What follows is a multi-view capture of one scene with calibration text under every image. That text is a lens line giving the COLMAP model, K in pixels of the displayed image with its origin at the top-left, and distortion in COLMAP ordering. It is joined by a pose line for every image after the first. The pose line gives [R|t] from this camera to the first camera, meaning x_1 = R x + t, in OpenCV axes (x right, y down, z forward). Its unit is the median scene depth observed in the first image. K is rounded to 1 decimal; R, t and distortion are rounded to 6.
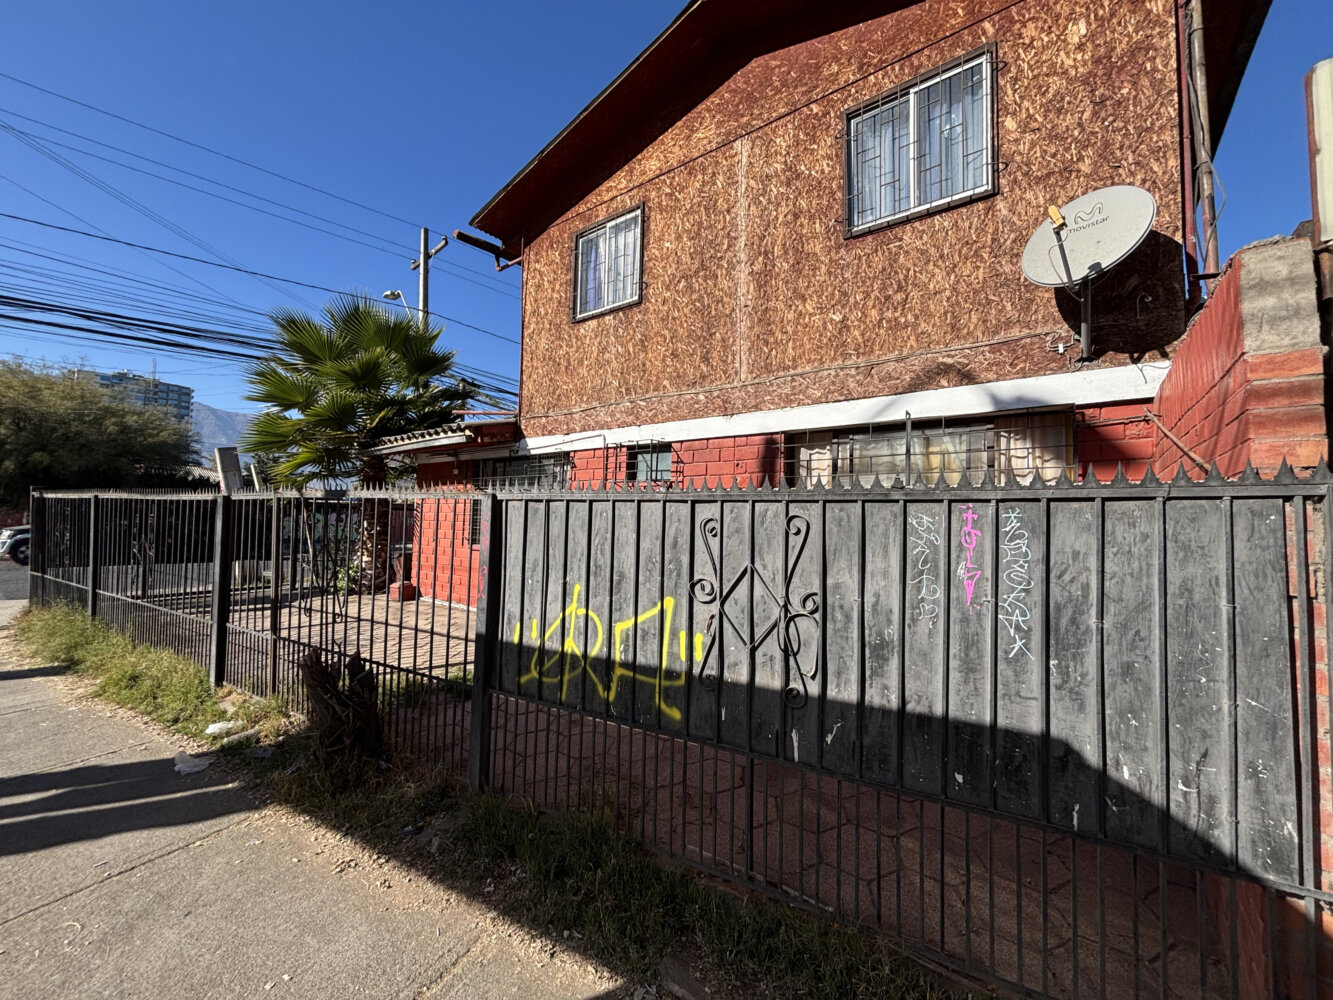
lens RADIAL K [[539.8, 0, 662.3], [0, 539.8, 496.8], [0, 0, 1]] dist [-0.002913, 0.003594]
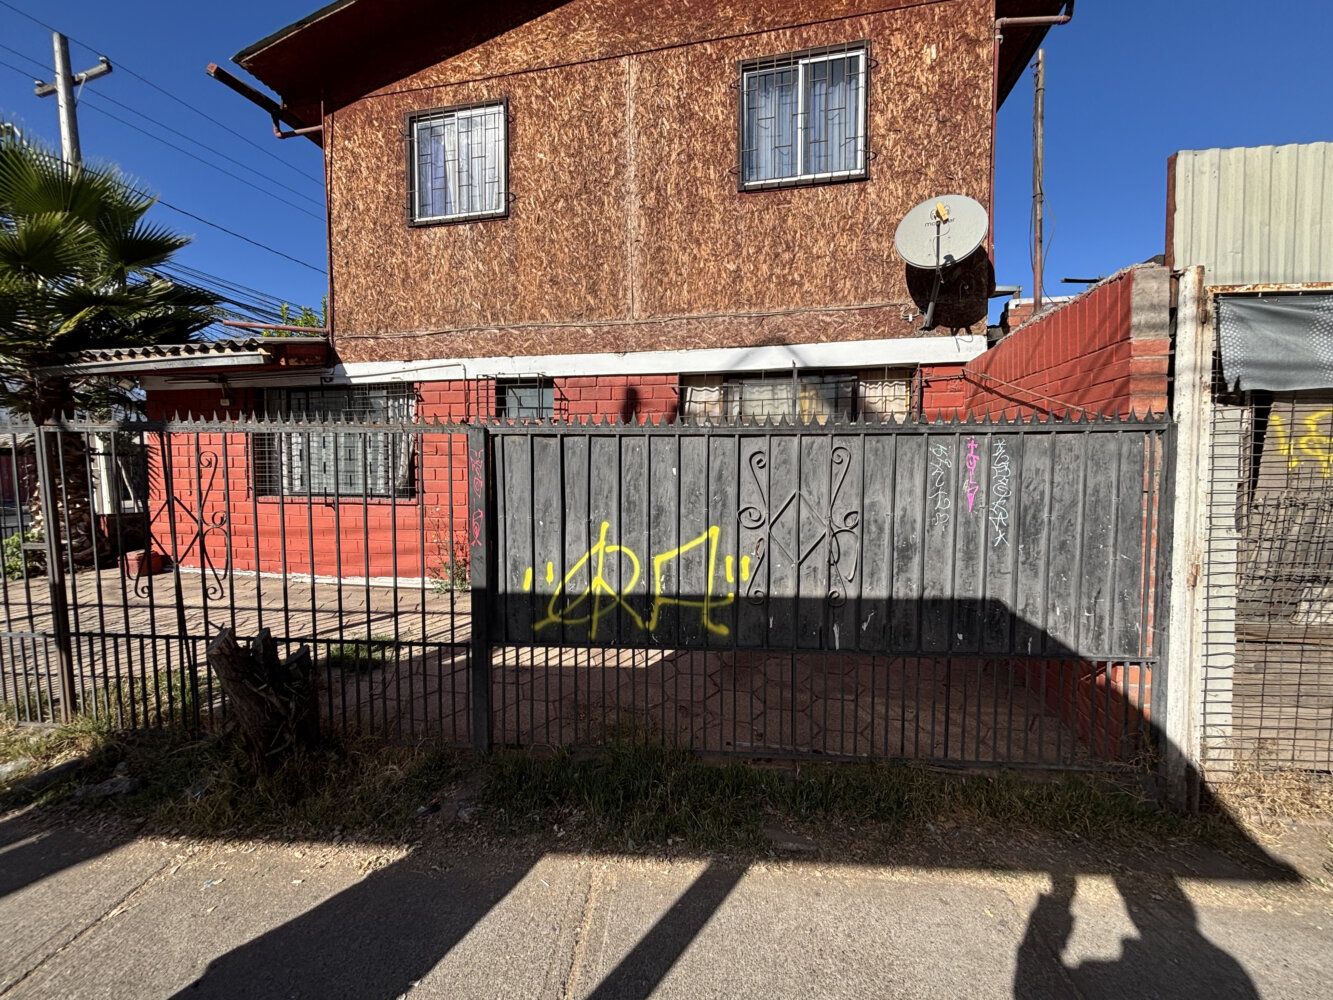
lens RADIAL K [[536.1, 0, 666.7], [0, 536.1, 496.9], [0, 0, 1]] dist [-0.001342, 0.000750]
pose [[0.899852, -0.047347, 0.433618, -0.312891], [-0.000142, 0.994060, 0.108837, 0.008419], [-0.436196, -0.097999, 0.894500, 0.061808]]
